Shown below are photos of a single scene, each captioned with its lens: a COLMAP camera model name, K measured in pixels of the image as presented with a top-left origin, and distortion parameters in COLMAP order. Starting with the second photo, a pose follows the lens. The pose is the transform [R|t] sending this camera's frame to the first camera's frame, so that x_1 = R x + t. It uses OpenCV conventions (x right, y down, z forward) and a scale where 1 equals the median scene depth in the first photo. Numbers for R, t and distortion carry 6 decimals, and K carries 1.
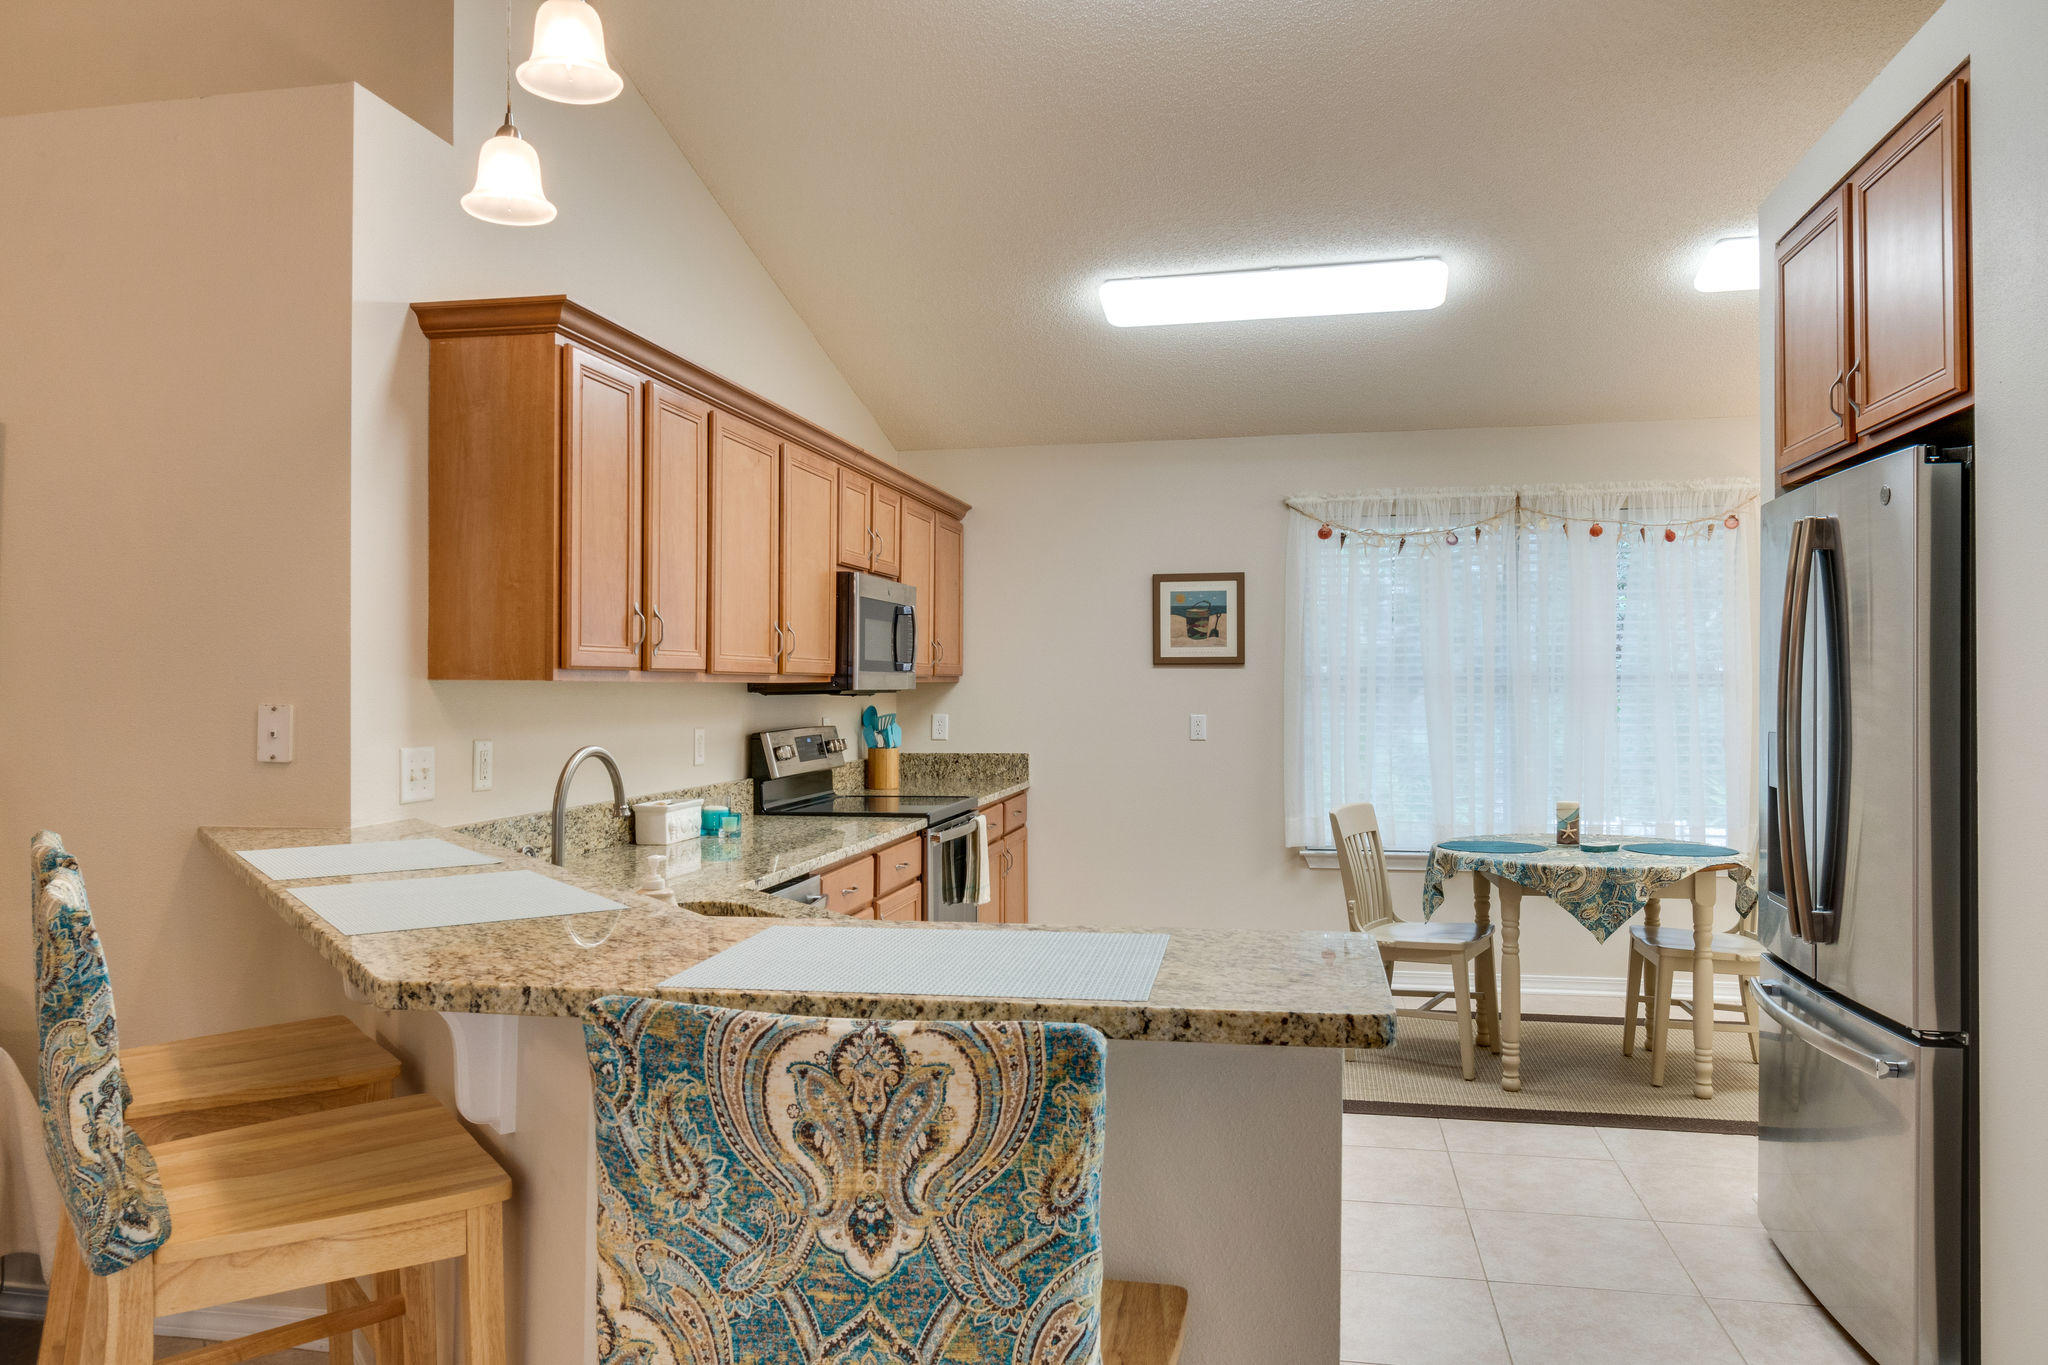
lens RADIAL K [[1435.5, 0, 1027.0], [0, 1435.5, 678.7], [0, 0, 1]] dist [0.004448, 0.000203]
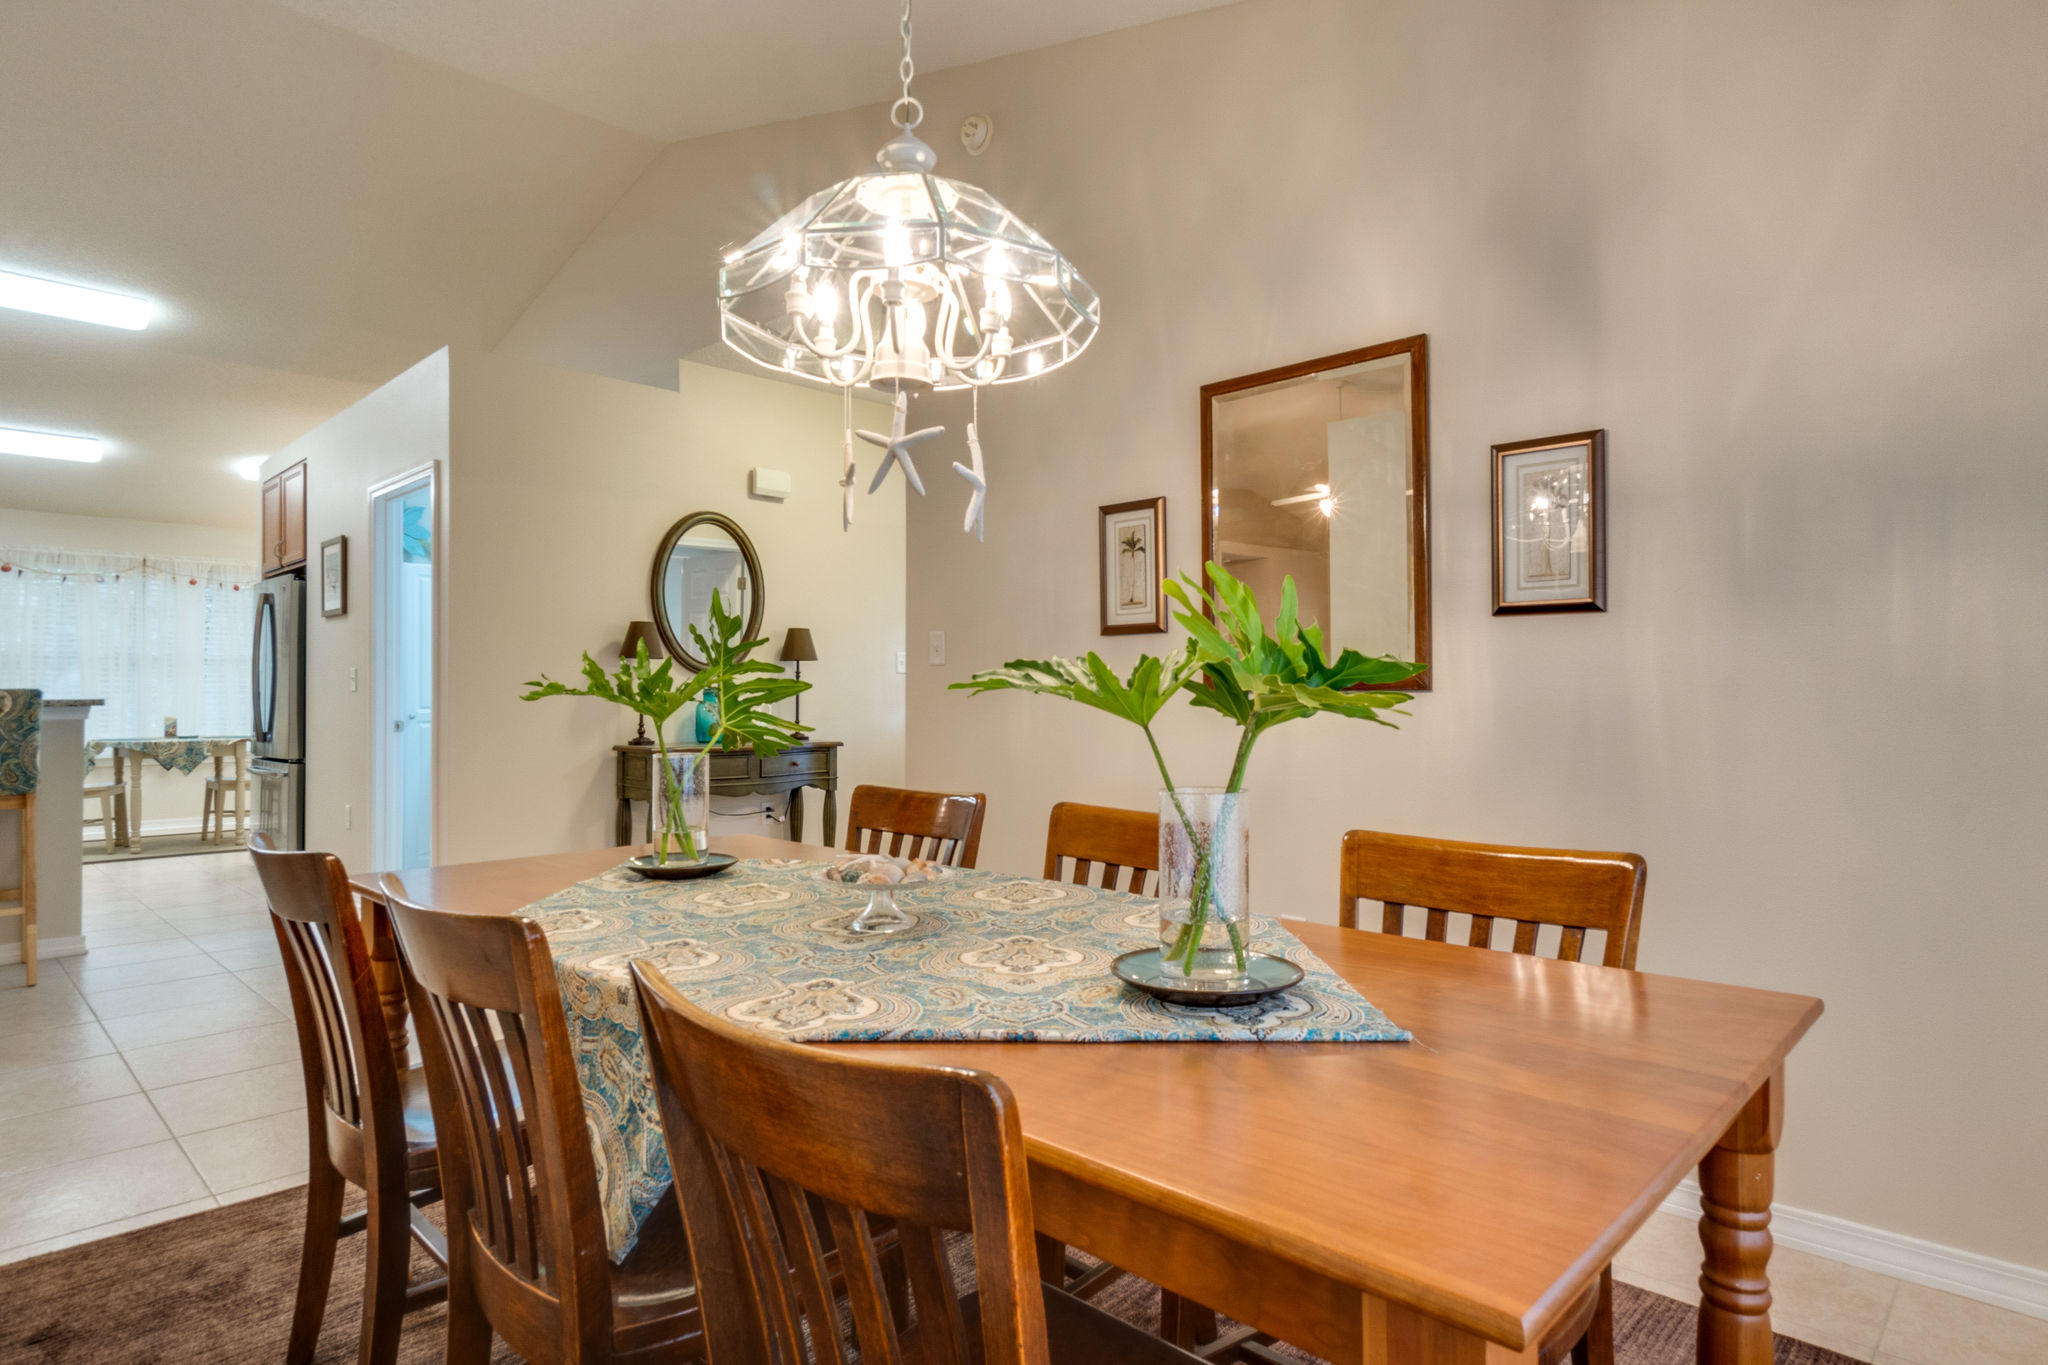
lens RADIAL K [[1131.8, 0, 1024.1], [0, 1131.8, 687.4], [0, 0, 1]] dist [-0.004224, 0.000565]
pose [[0.549980, 0.011338, 0.835101, -0.250141], [-0.006925, 0.999935, -0.009015, 0.043210], [-0.835149, -0.000825, 0.550023, -0.754322]]
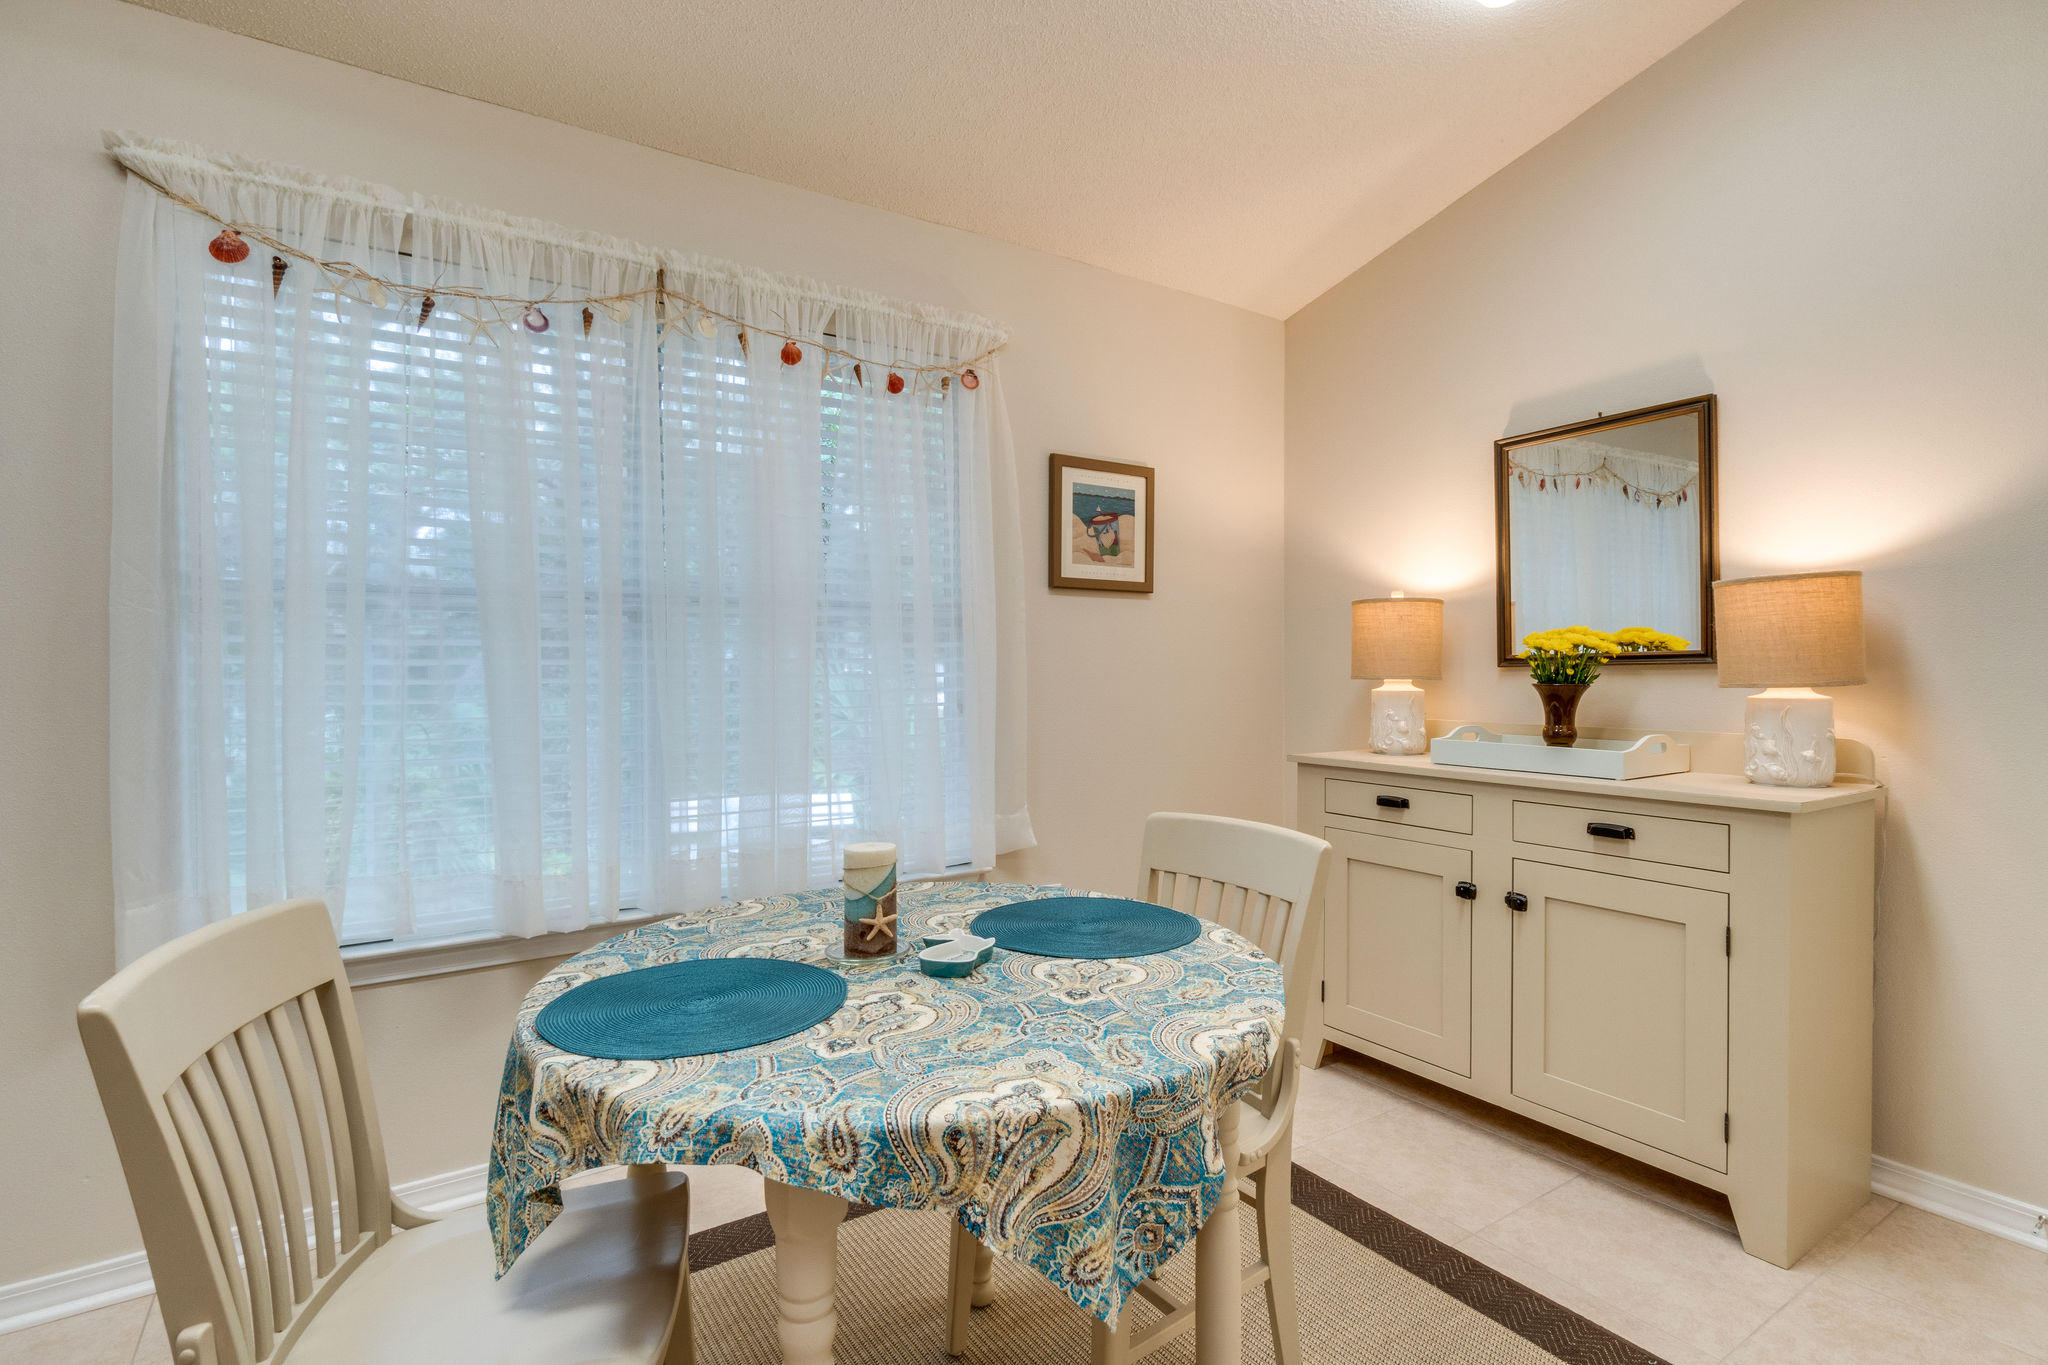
lens RADIAL K [[971.3, 0, 1001.5], [0, 971.3, 684.5], [0, 0, 1]] dist [0.004681, -0.002314]
pose [[0.718373, -0.010279, 0.695582, 0.178301], [0.002329, 0.999921, 0.012371, 0.030184], [-0.695654, -0.007267, 0.718340, 0.656155]]
